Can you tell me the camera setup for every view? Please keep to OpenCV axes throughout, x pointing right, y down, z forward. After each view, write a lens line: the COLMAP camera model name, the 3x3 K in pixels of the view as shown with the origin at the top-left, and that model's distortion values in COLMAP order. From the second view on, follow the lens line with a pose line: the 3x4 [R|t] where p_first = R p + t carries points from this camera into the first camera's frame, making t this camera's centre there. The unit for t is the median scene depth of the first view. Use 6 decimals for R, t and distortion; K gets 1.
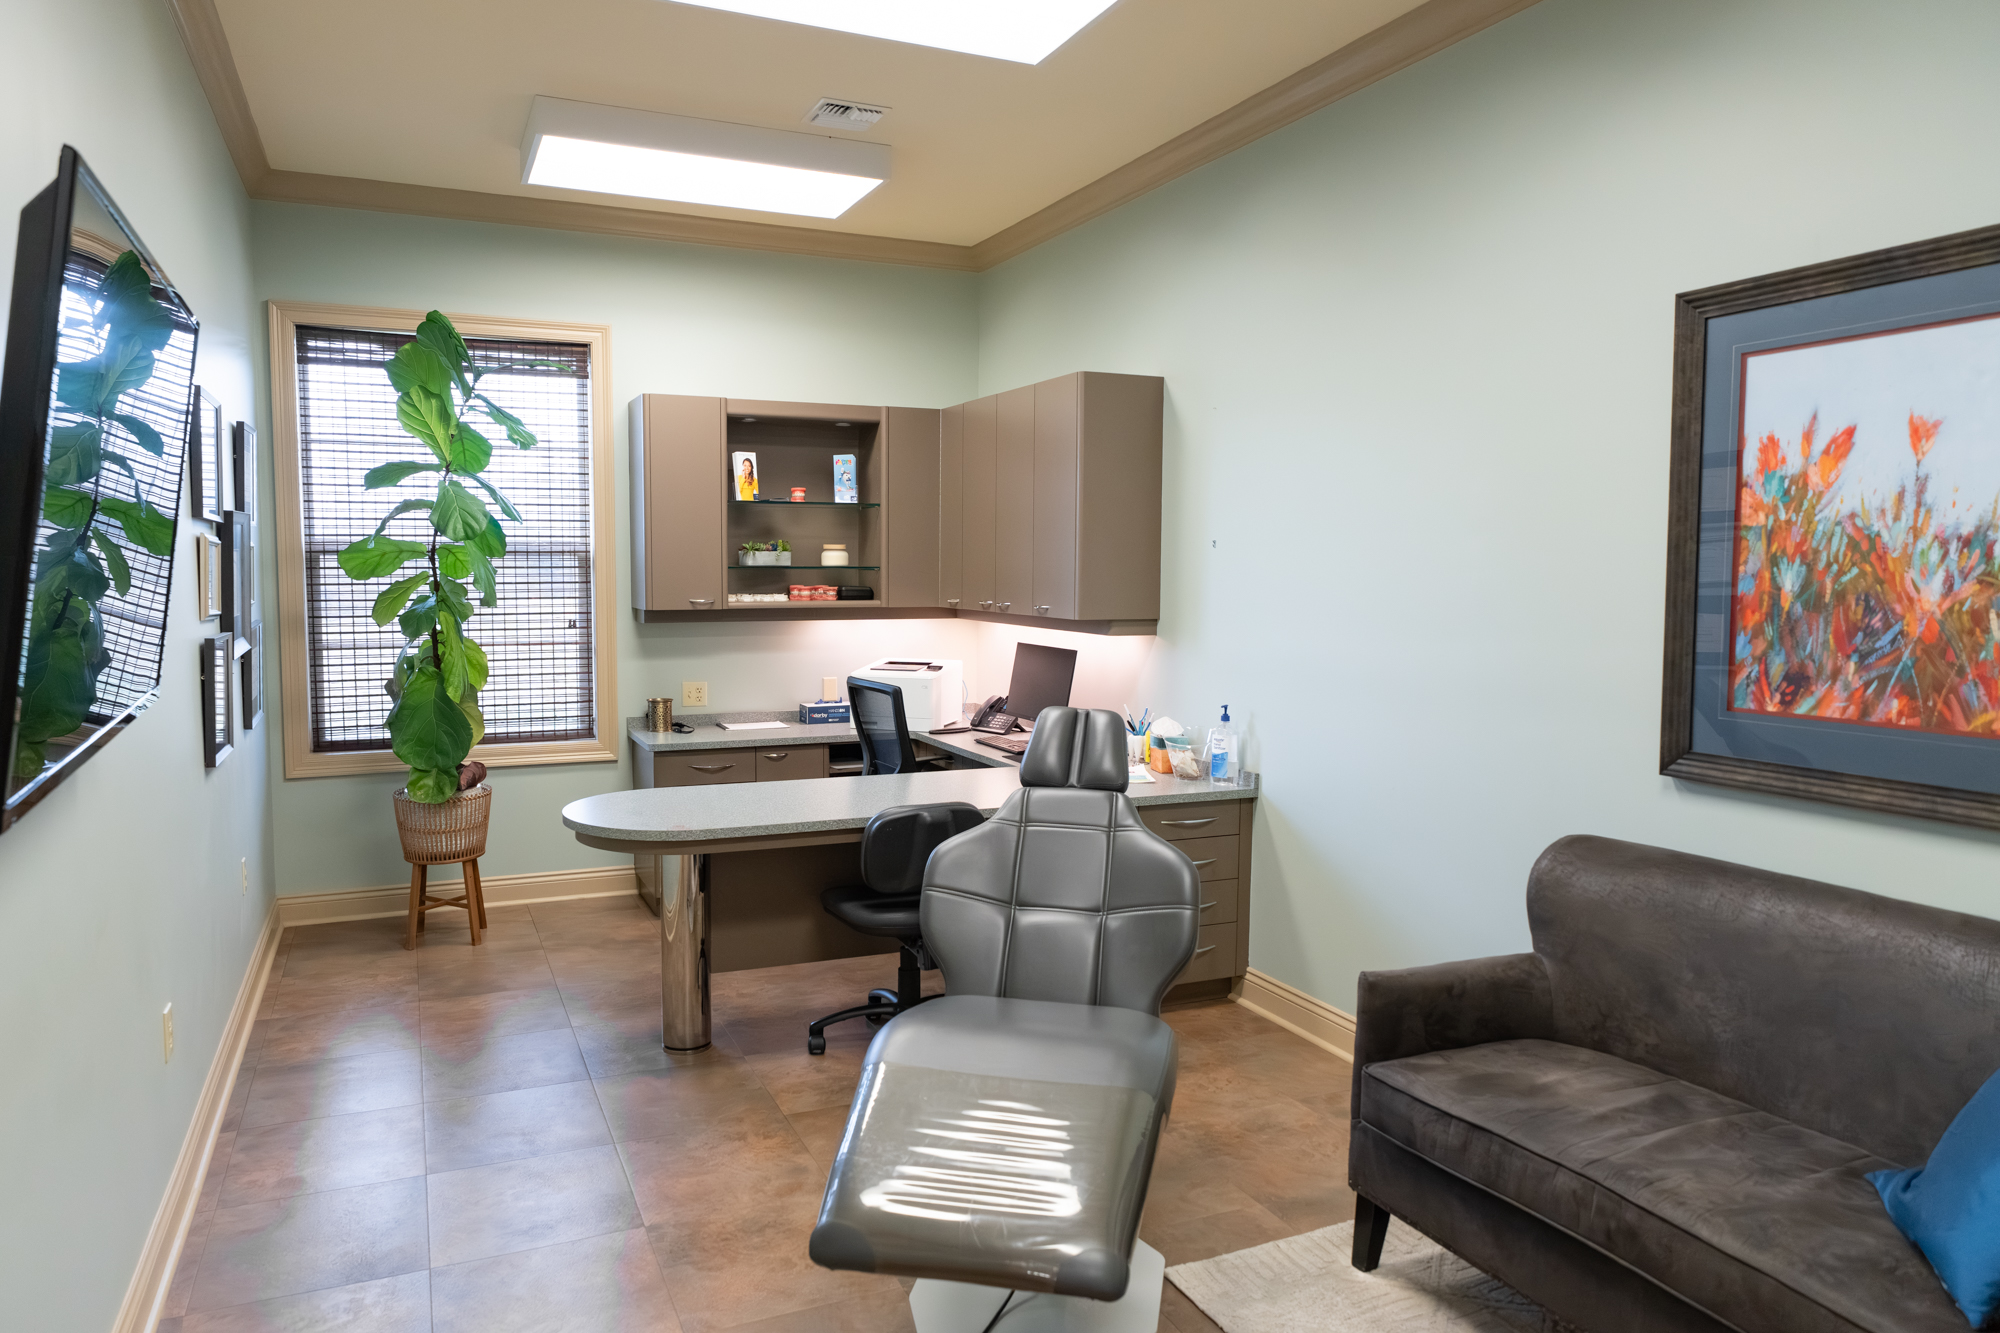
lens RADIAL K [[1337.5, 0, 1000.0], [0, 1337.5, 666.5], [0, 0, 1]] dist [-0.022545, 0.024973]
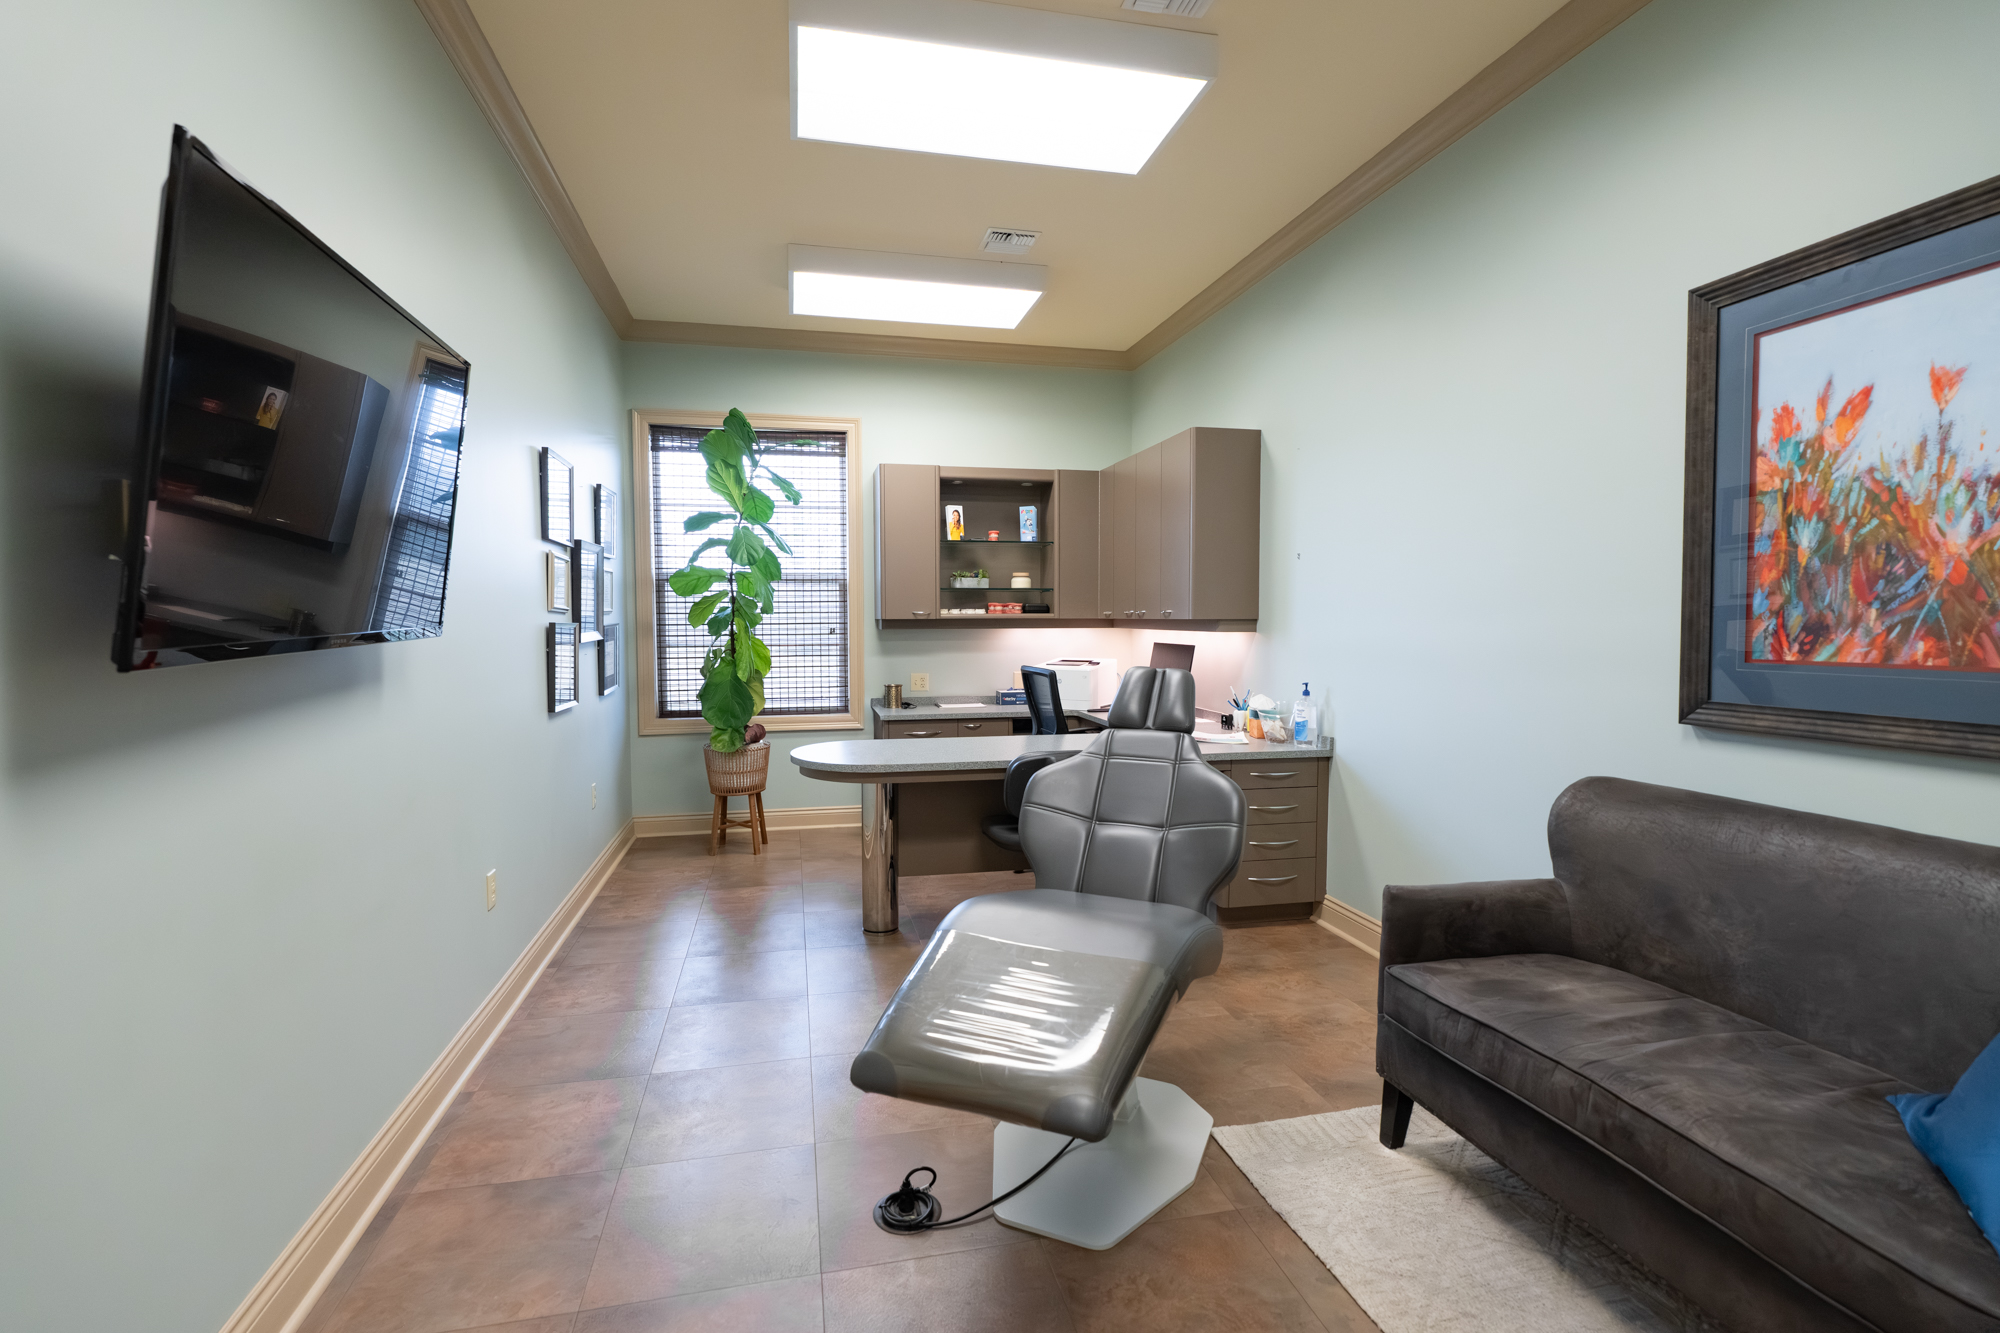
lens RADIAL K [[946.0, 0, 1000.0], [0, 946.0, 666.5], [0, 0, 1]] dist [-0.002244, -0.000351]
pose [[0.979480, 0.001092, -0.201537, 0.100245], [-0.006315, 0.999661, -0.025271, 0.057419], [0.201441, 0.026025, 0.979155, 0.115008]]
